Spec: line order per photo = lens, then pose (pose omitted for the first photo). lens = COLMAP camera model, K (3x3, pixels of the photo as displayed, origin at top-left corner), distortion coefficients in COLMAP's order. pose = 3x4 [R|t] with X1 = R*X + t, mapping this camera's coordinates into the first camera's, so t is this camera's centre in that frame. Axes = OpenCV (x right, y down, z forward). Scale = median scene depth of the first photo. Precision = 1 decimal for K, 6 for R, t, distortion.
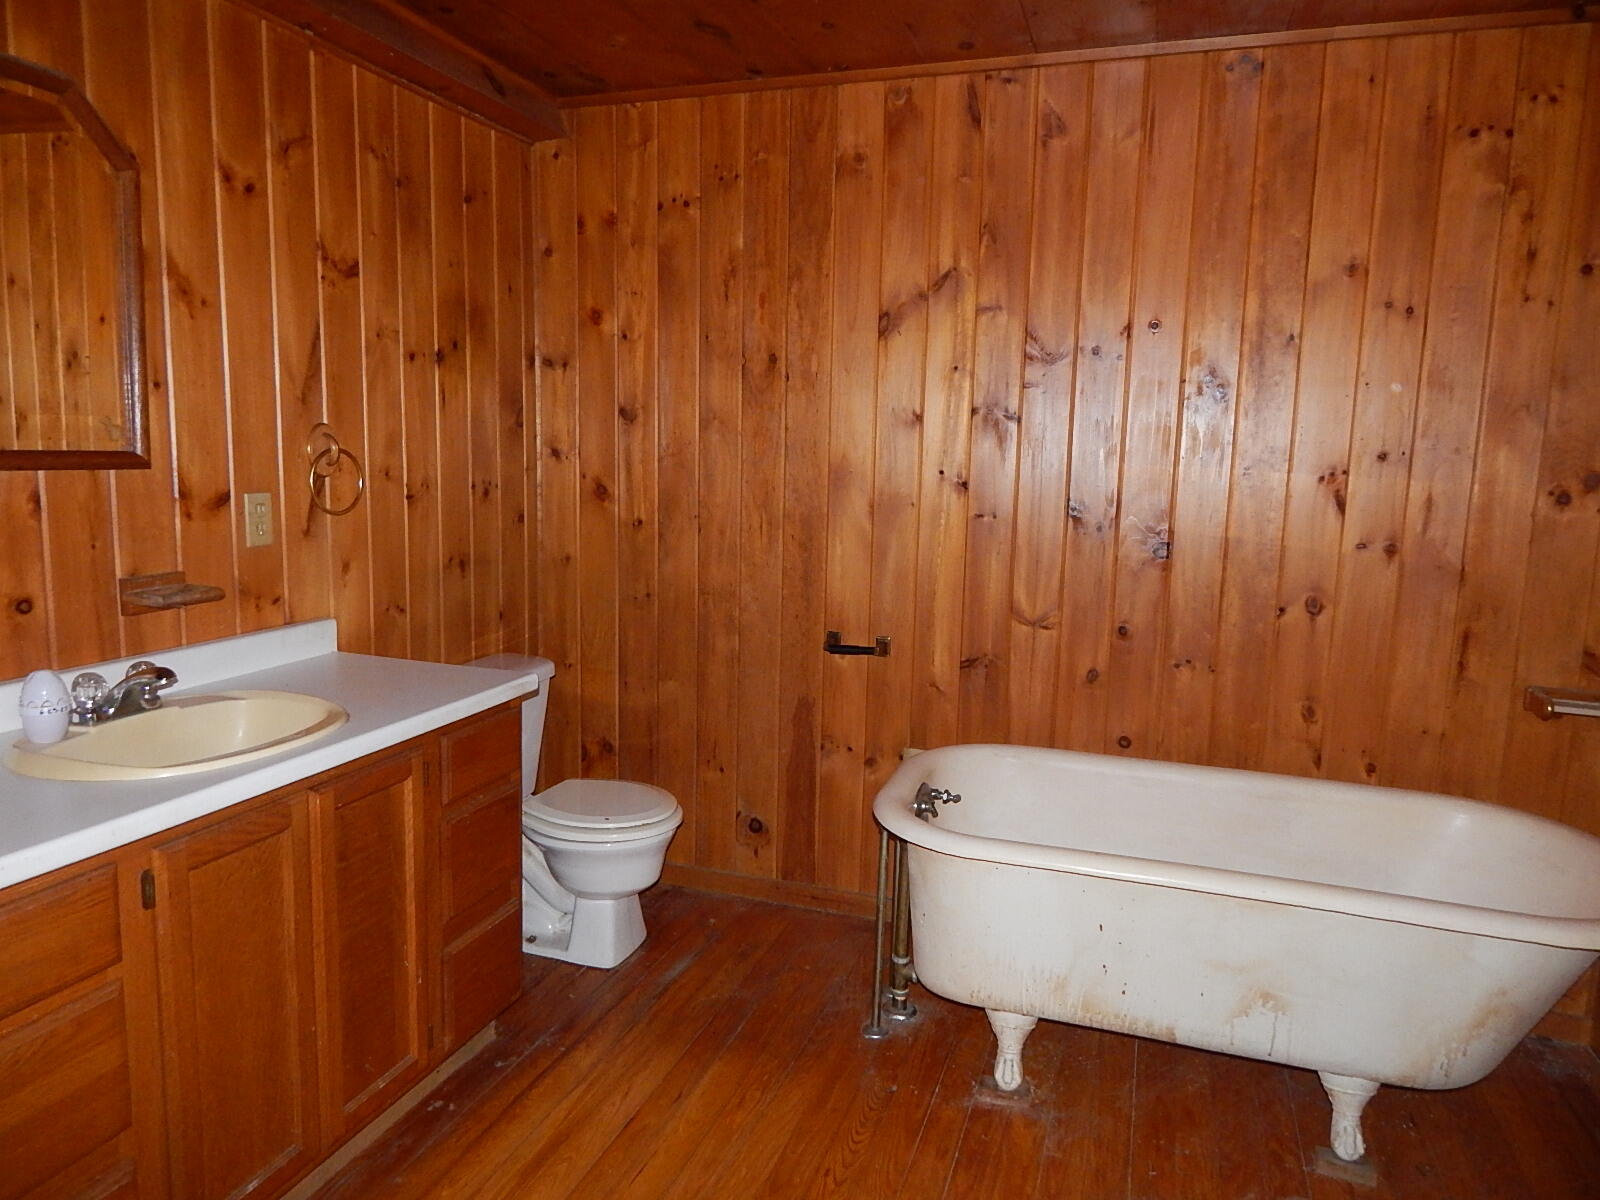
lens RADIAL K [[1058.4, 0, 800.0], [0, 1058.4, 600.0], [0, 0, 1]] dist [0.001823, -0.000477]
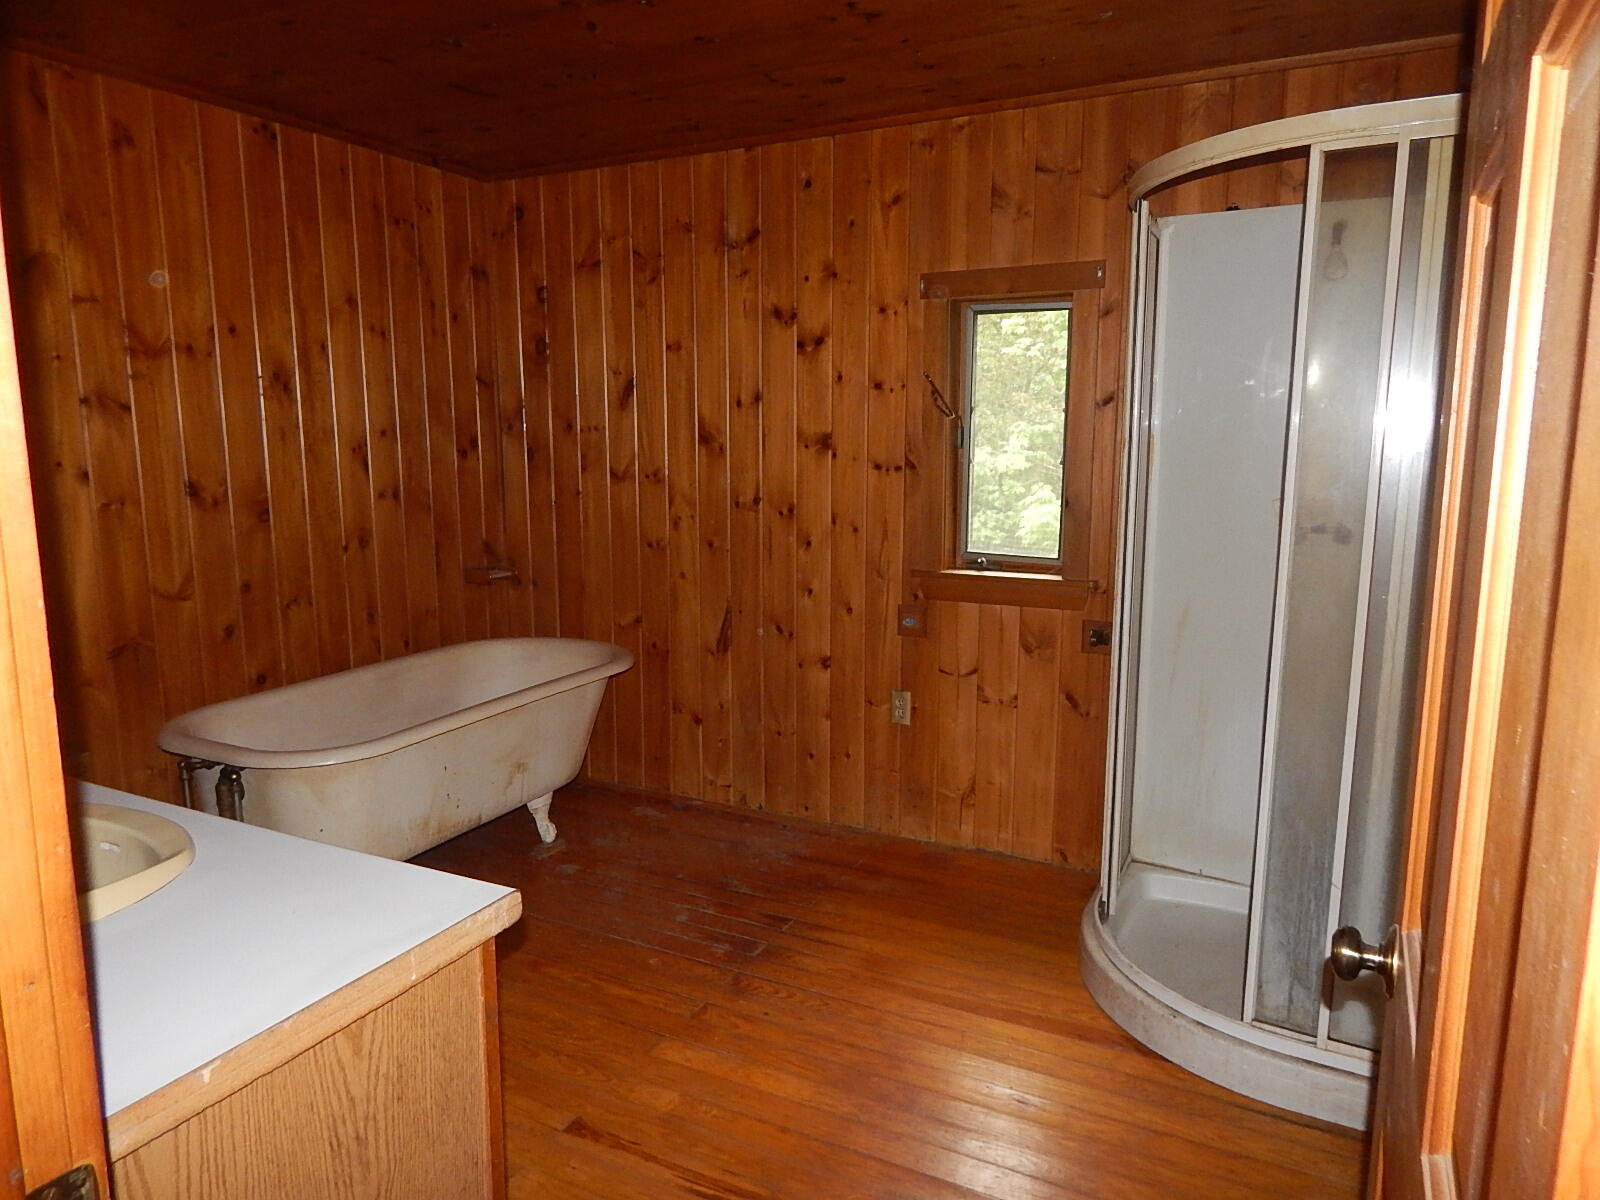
lens RADIAL K [[1058.4, 0, 800.0], [0, 1058.4, 600.0], [0, 0, 1]] dist [0.001823, -0.000477]
pose [[0.143370, -0.189460, 0.971365, -0.997701], [0.155874, 0.973577, 0.166886, -0.076525], [-0.977317, 0.127484, 0.169113, 0.257241]]
